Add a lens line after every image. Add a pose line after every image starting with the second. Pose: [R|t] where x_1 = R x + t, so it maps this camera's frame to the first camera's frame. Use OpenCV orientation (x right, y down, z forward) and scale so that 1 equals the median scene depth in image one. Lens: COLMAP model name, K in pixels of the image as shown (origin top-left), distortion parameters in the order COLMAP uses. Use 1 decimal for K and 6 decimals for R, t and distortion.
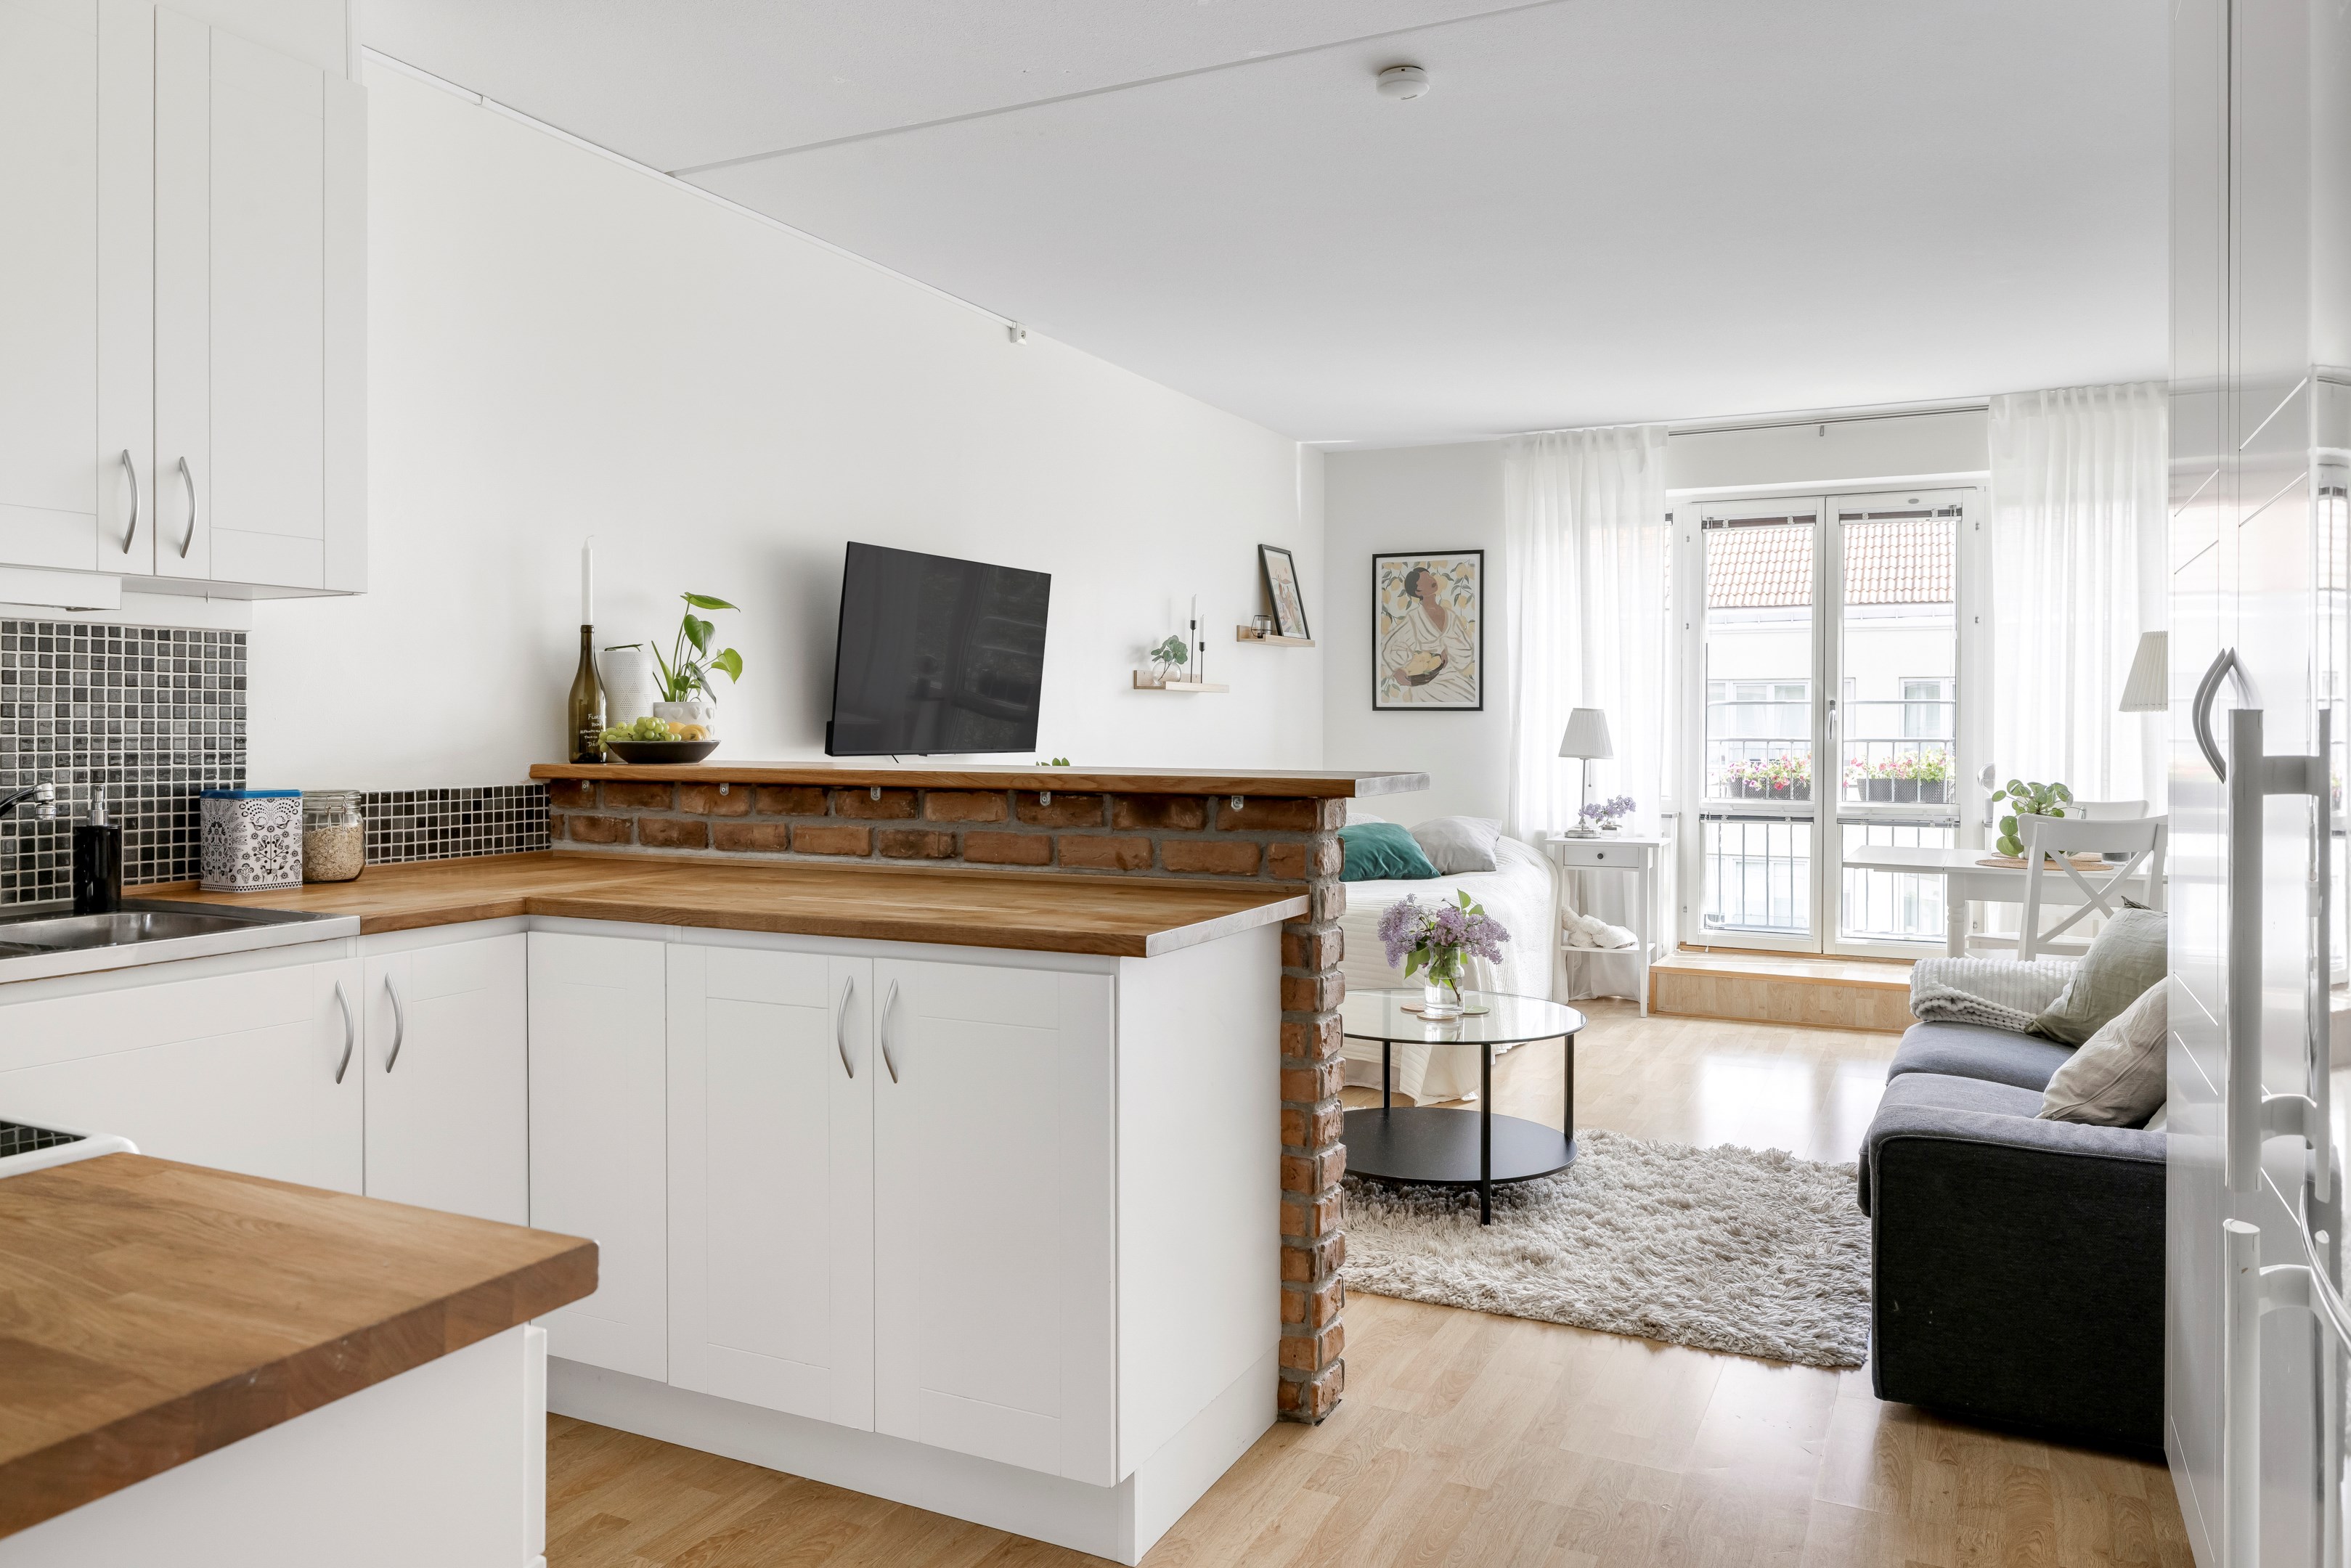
lens RADIAL K [[1616.7, 0, 1180.5], [0, 1616.7, 731.3], [0, 0, 1]] dist [-0.003392, -0.002335]
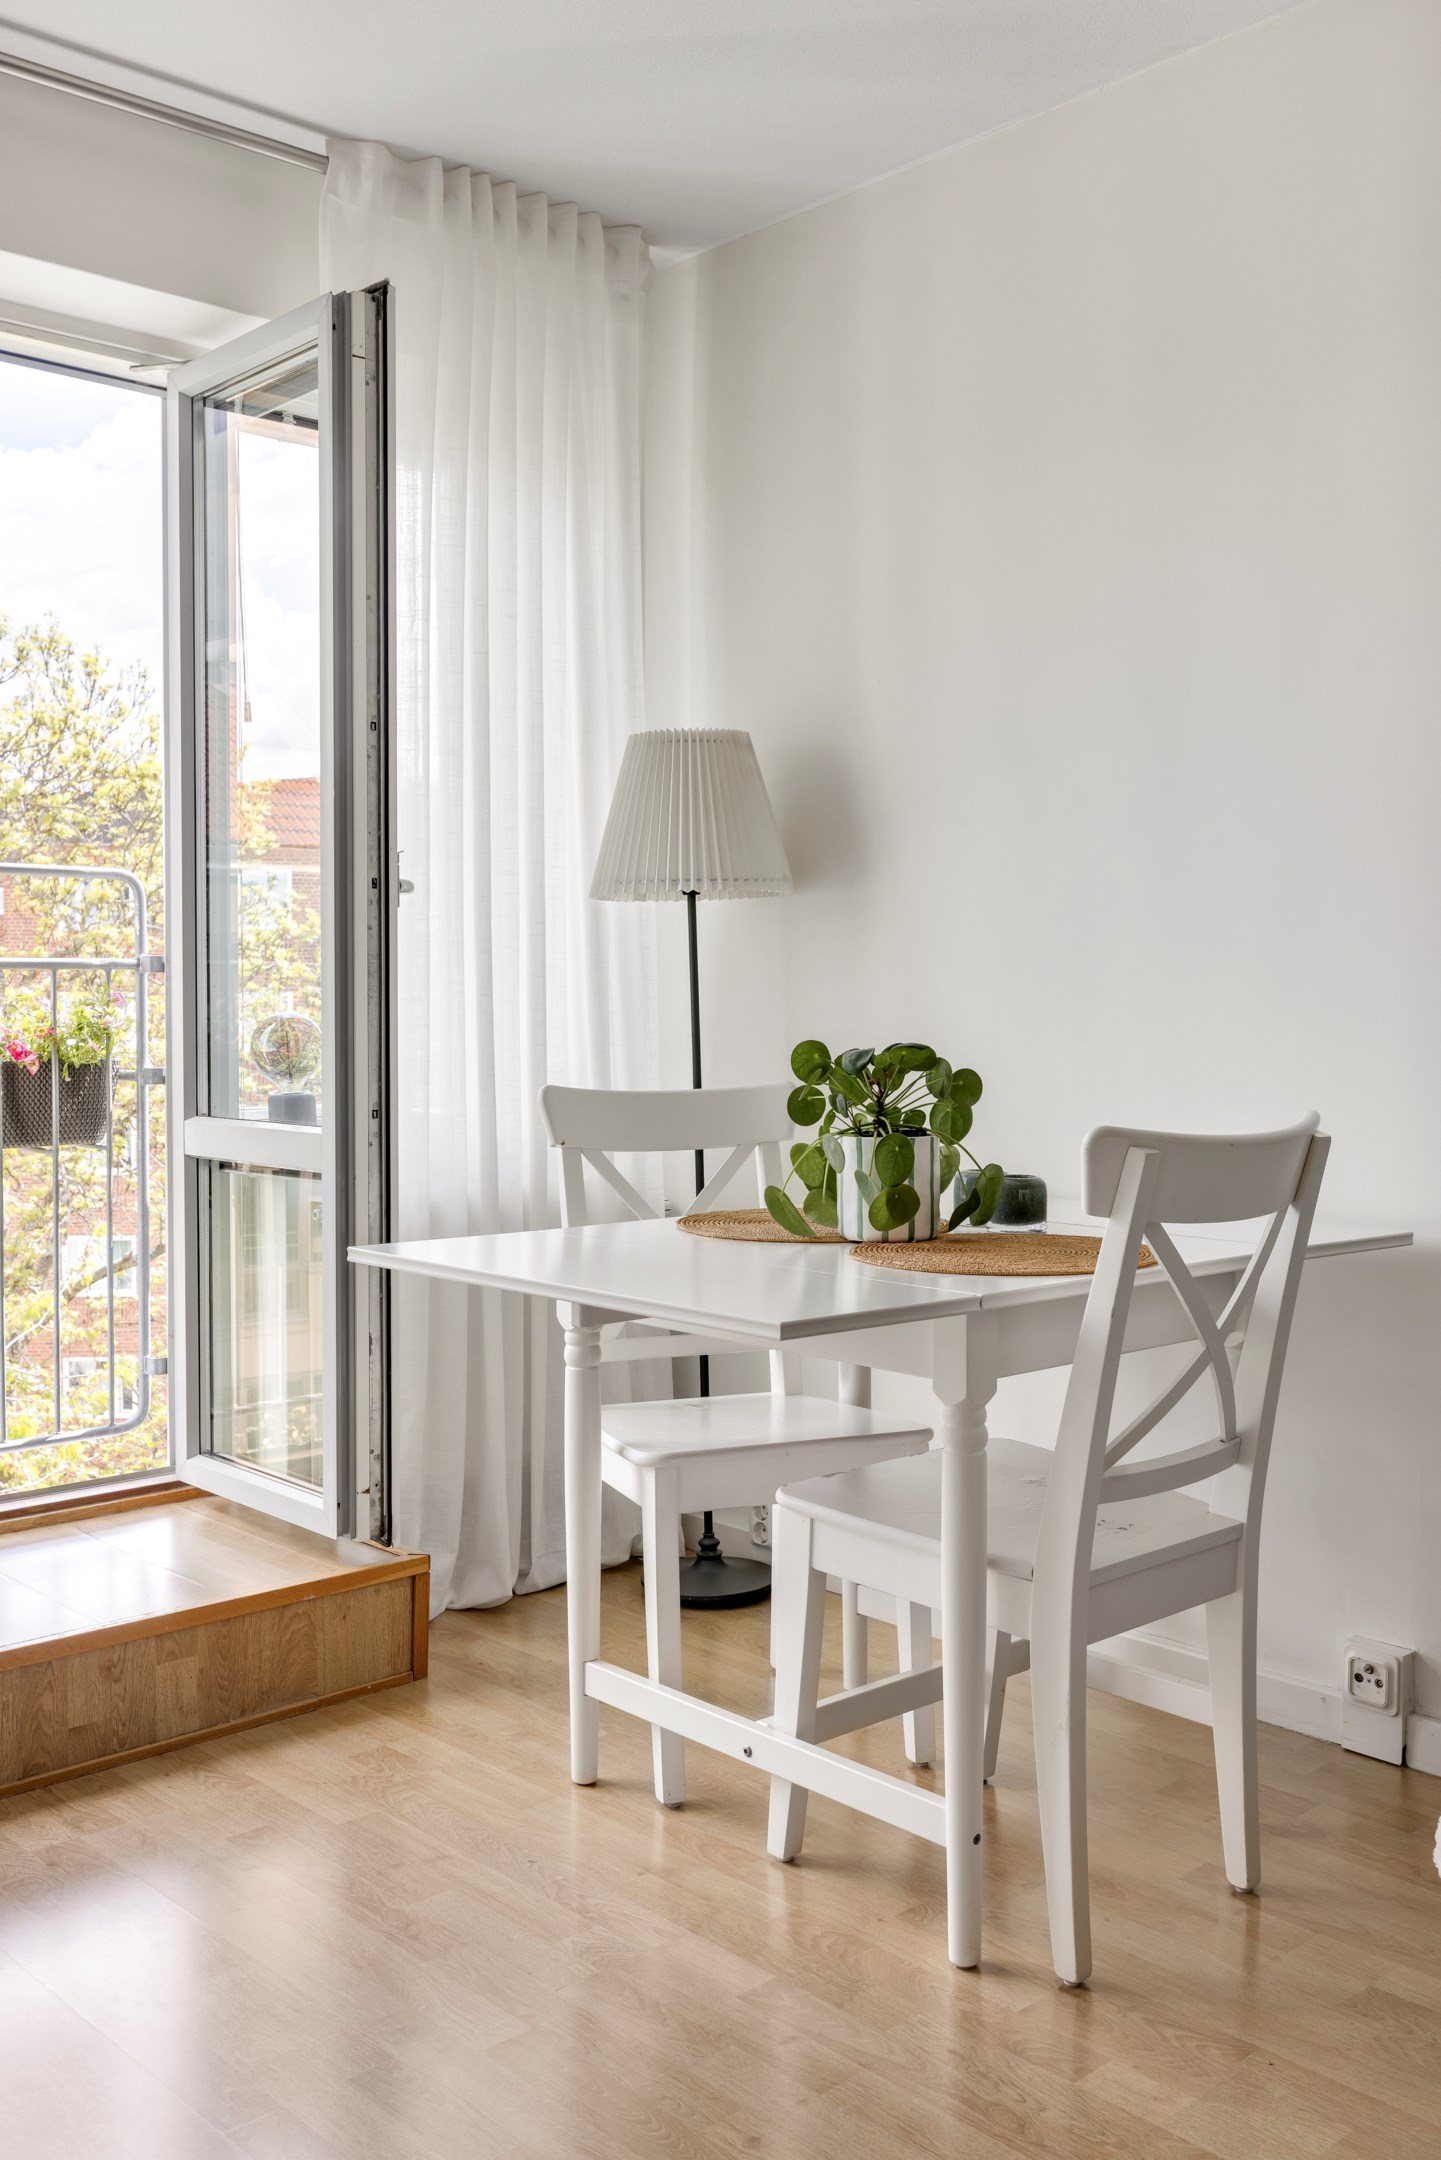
lens RADIAL K [[2019.1, 0, 719.4], [0, 2019.1, 1036.2], [0, 0, 1]] dist [0.006351, 0.005832]
pose [[0.359922, -0.021656, 0.932731, 0.044757], [0.010043, 0.999763, 0.019337, 0.017221], [-0.932928, 0.002408, 0.360054, 0.734839]]
